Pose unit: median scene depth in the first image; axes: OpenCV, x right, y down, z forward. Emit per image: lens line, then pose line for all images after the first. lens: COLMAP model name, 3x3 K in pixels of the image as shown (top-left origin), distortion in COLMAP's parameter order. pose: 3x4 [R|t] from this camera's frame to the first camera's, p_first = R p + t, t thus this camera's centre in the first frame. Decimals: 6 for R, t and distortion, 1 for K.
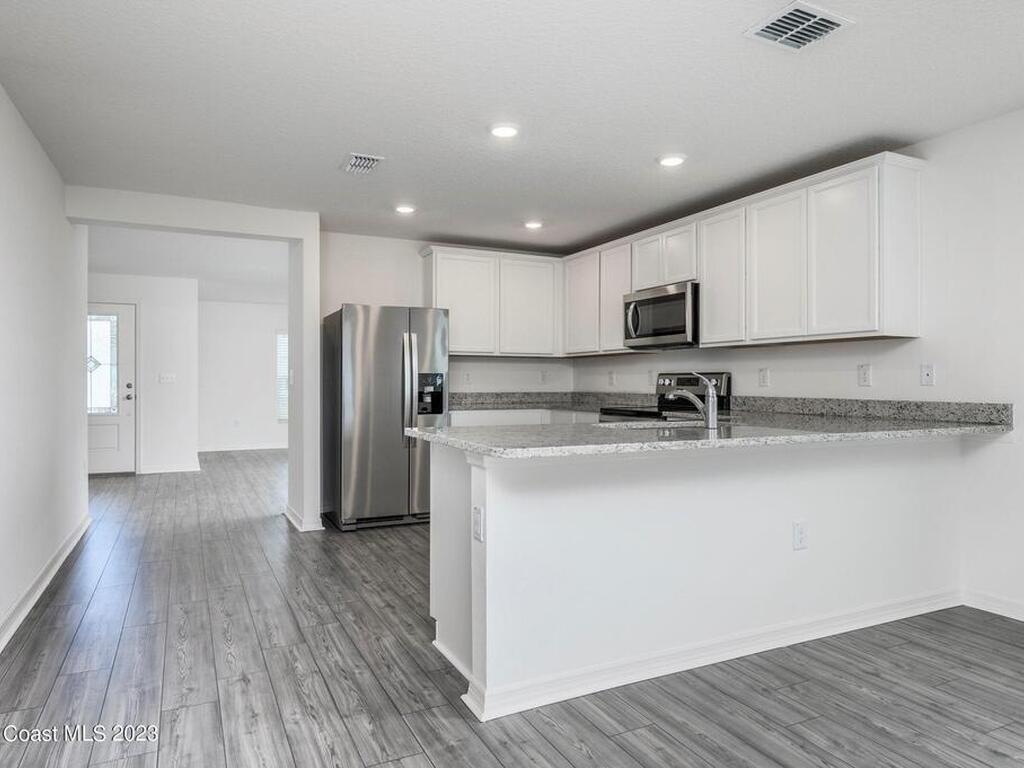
lens RADIAL K [[660.6, 0, 505.9], [0, 660.6, 386.0], [0, 0, 1]] dist [-0.002522, -0.003419]
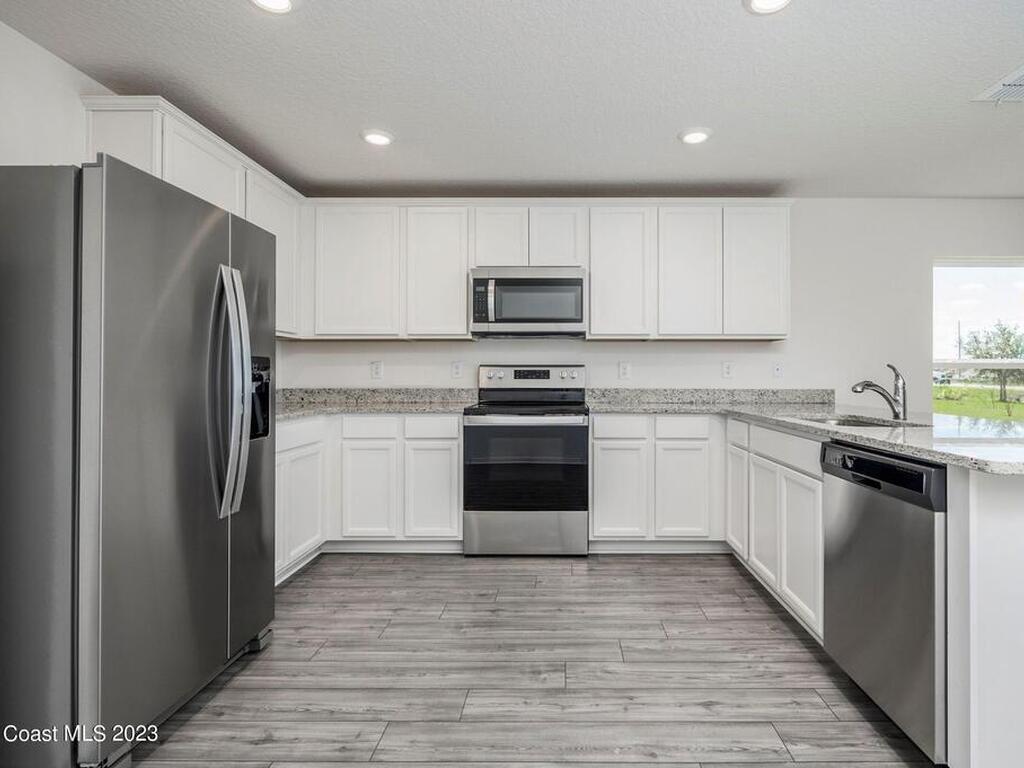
lens RADIAL K [[506.8, 0, 513.0], [0, 506.8, 375.9], [0, 0, 1]] dist [-0.020221, -0.000270]
pose [[0.443817, -0.000259, 0.896117, -0.408883], [0.004619, 0.999987, -0.001999, -0.003429], [-0.896106, 0.005027, 0.443813, 0.765704]]
